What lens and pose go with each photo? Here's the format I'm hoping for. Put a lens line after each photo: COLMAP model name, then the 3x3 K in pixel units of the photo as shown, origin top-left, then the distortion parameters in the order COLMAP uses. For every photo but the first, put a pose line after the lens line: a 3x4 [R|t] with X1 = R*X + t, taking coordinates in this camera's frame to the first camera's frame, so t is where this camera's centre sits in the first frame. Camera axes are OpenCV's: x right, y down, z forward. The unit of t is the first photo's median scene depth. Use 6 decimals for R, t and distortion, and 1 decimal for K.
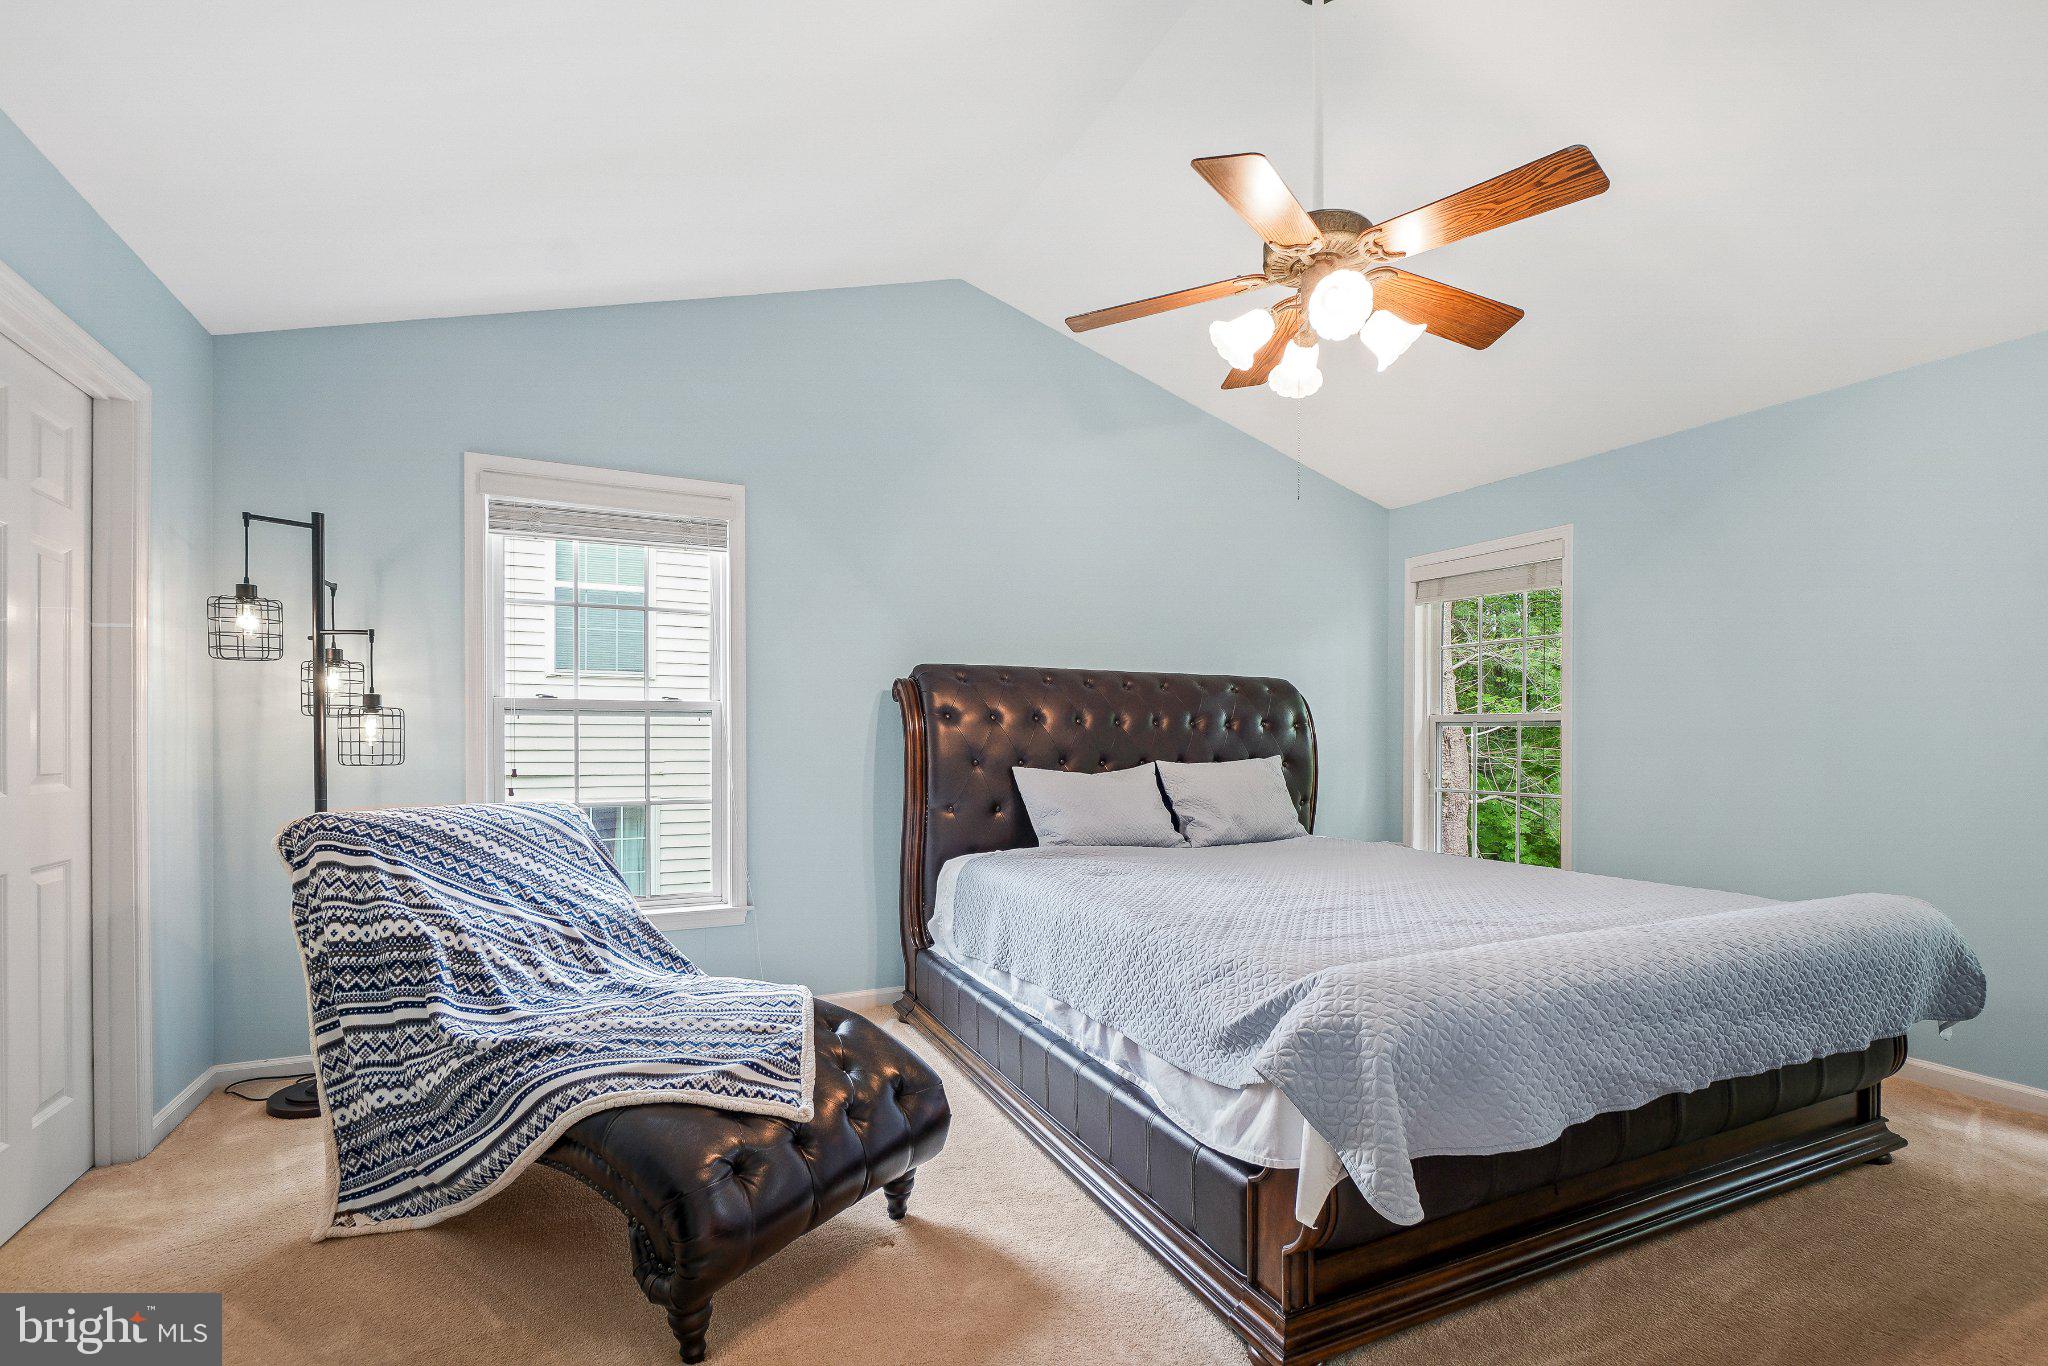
lens RADIAL K [[902.7, 0, 1030.6], [0, 902.7, 740.1], [0, 0, 1]] dist [0.001629, -0.000558]
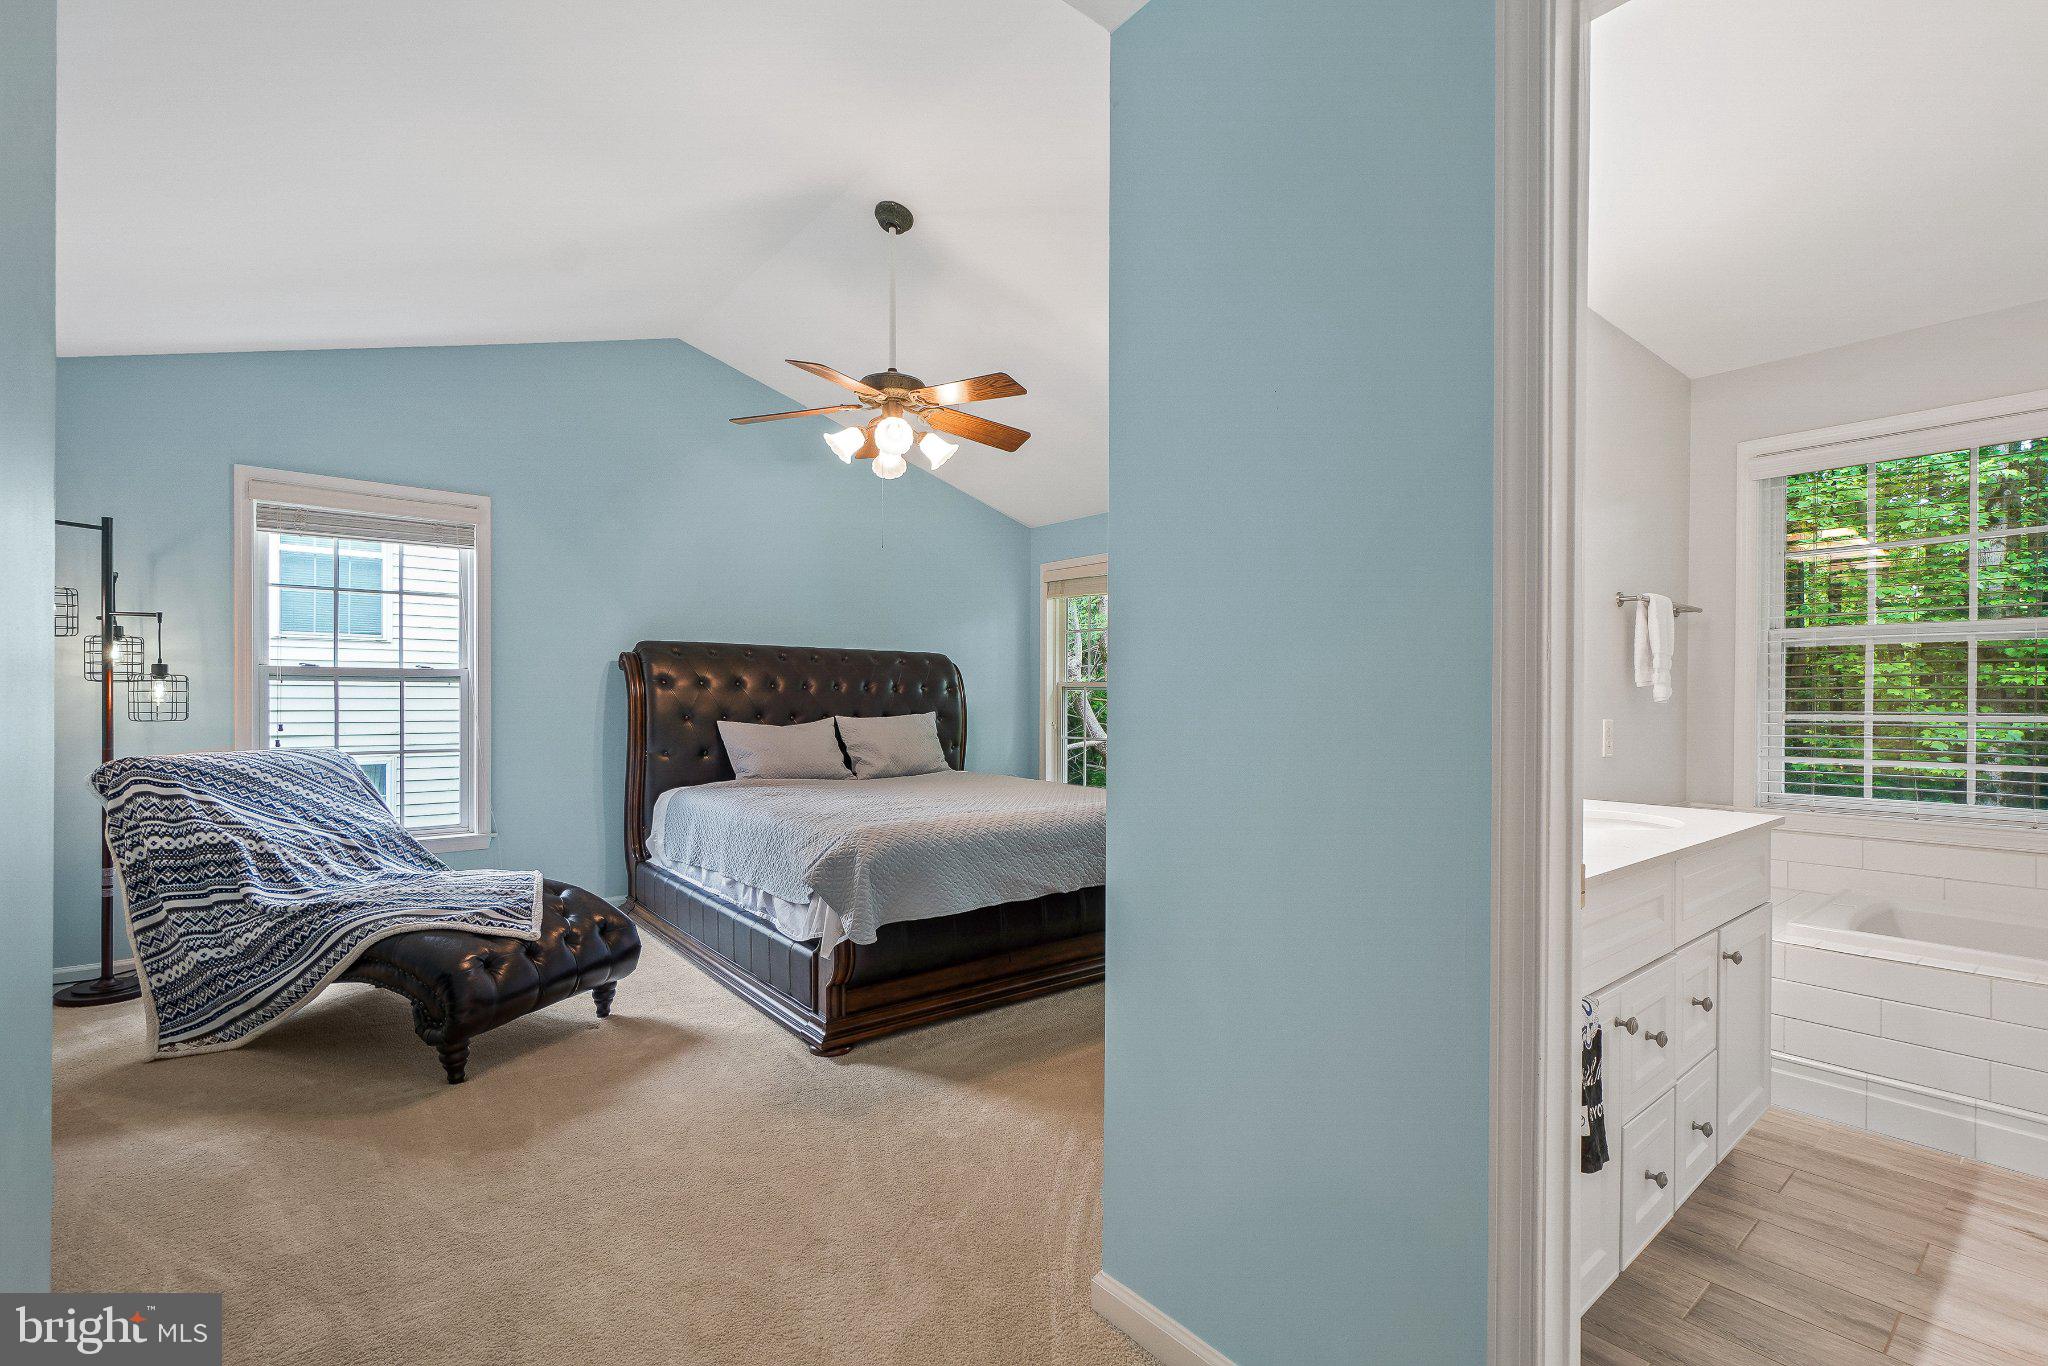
lens RADIAL K [[902.7, 0, 1028.0], [0, 902.7, 695.7], [0, 0, 1]] dist [0.001629, -0.000558]
pose [[0.972468, 0.000505, 0.233035, 0.169598], [0.000833, 0.999984, -0.005643, 0.001234], [-0.233034, 0.005681, 0.972452, -0.565782]]
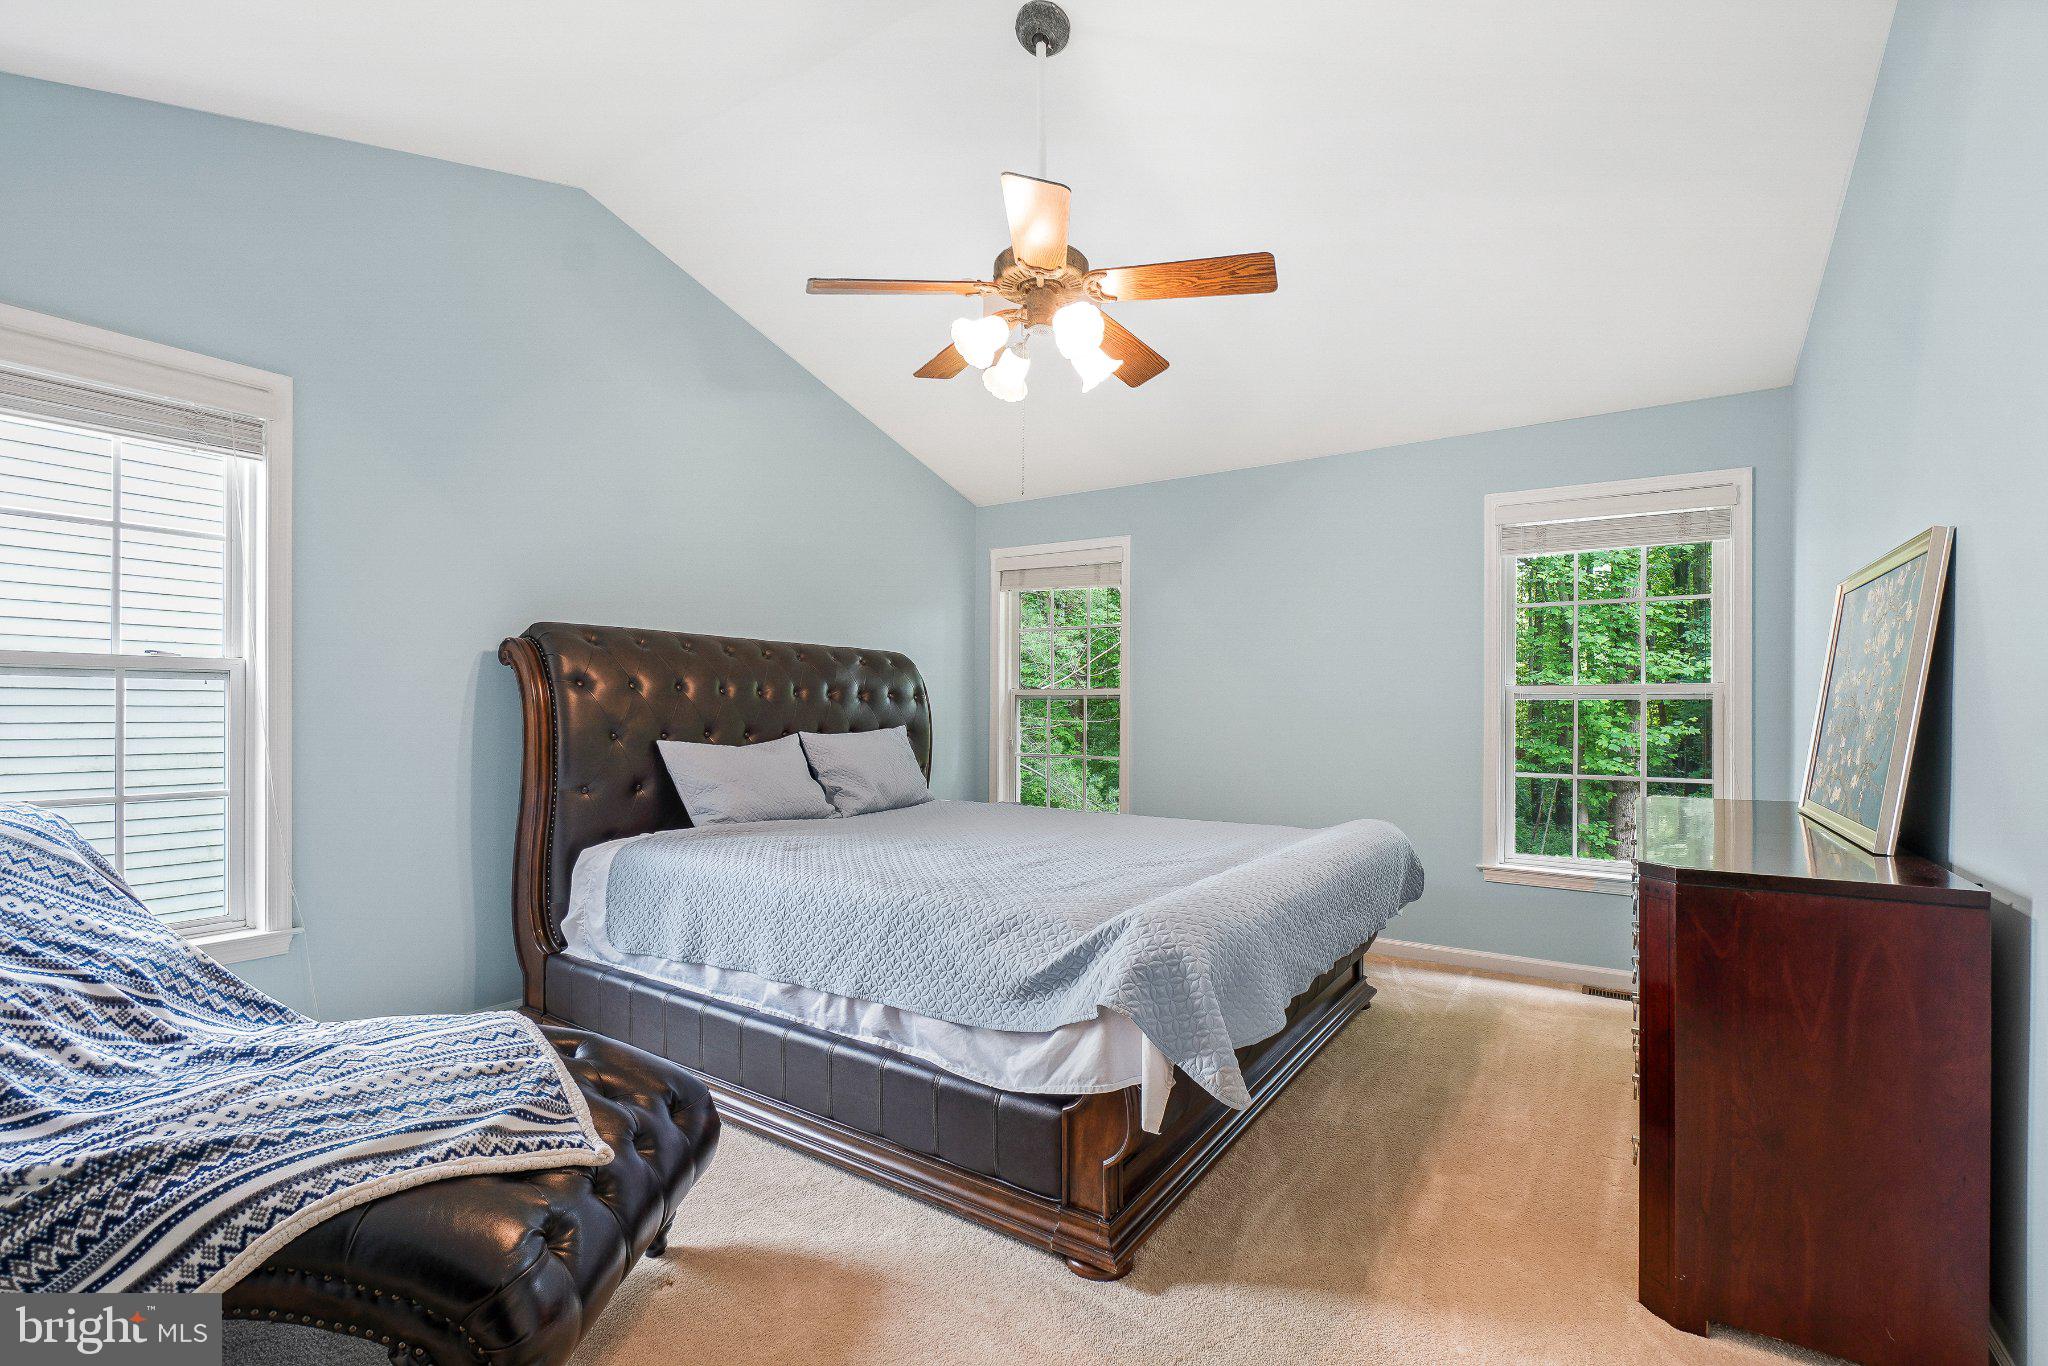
lens RADIAL K [[902.7, 0, 1003.0], [0, 902.7, 700.6], [0, 0, 1]] dist [0.001629, -0.000558]
pose [[0.861695, 0.006685, 0.507383, -0.272523], [-0.001441, 0.999941, -0.010726, -0.001809], [-0.507425, 0.008511, 0.861654, 0.059115]]
